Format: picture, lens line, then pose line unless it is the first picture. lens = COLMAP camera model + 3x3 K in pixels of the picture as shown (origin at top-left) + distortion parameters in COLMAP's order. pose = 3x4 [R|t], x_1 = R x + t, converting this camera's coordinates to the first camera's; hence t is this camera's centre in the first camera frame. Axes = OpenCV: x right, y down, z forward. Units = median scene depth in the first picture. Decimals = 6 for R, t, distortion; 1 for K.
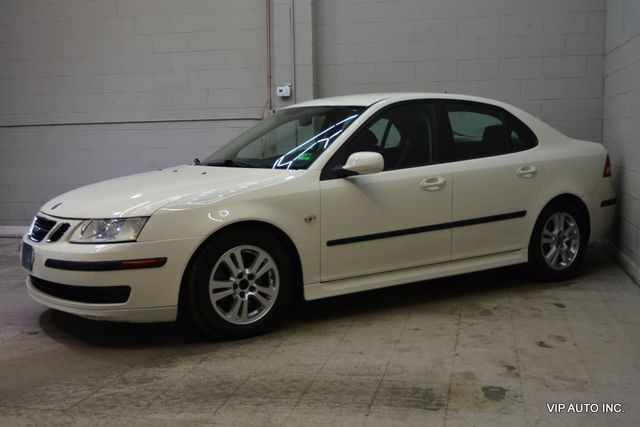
lens RADIAL K [[756.8, 0, 316.9], [0, 756.8, 209.8], [0, 0, 1]] dist [-0.029760, 0.000000]
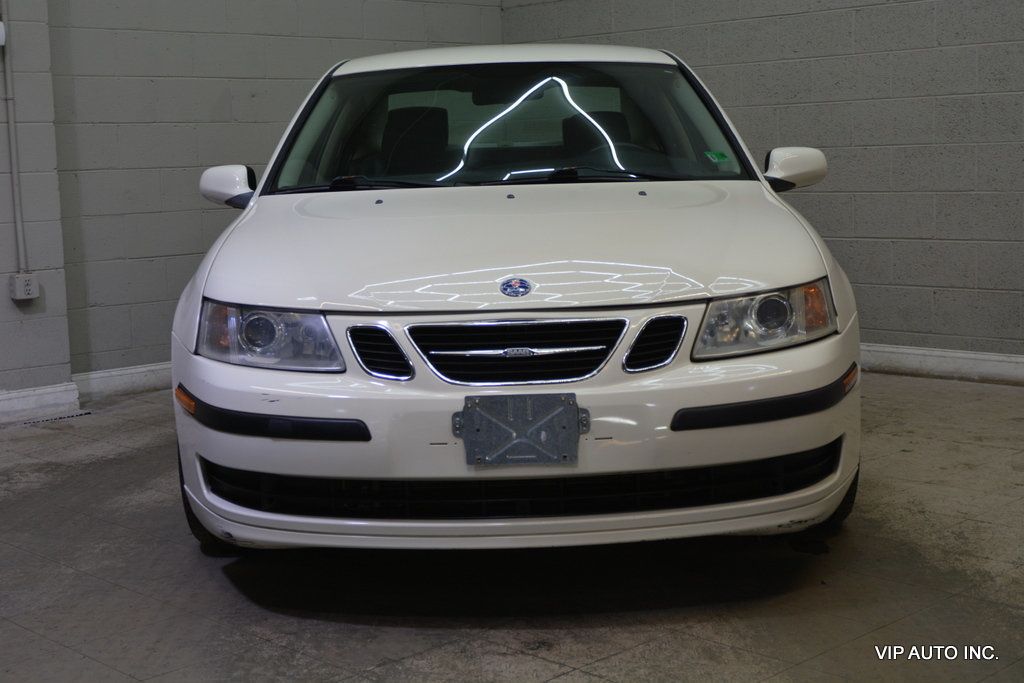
lens RADIAL K [[1473.0, 0, 496.7], [0, 1473.0, 351.2], [0, 0, 1]] dist [0.010479, 0.000000]
pose [[0.538532, -0.109104, 0.835511, -0.919156], [0.108903, 0.992277, 0.059381, -0.016615], [-0.835538, 0.059011, 0.546255, 0.610234]]
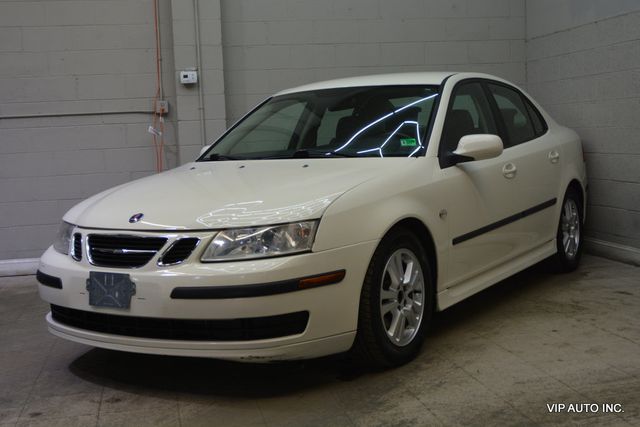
lens RADIAL K [[850.2, 0, 310.7], [0, 850.2, 216.5], [0, 0, 1]] dist [-0.013091, 0.000000]
pose [[0.909128, -0.060108, 0.412158, -0.509564], [0.067467, 0.997716, -0.003314, 0.007881], [-0.411017, 0.030820, 0.911106, 0.193881]]
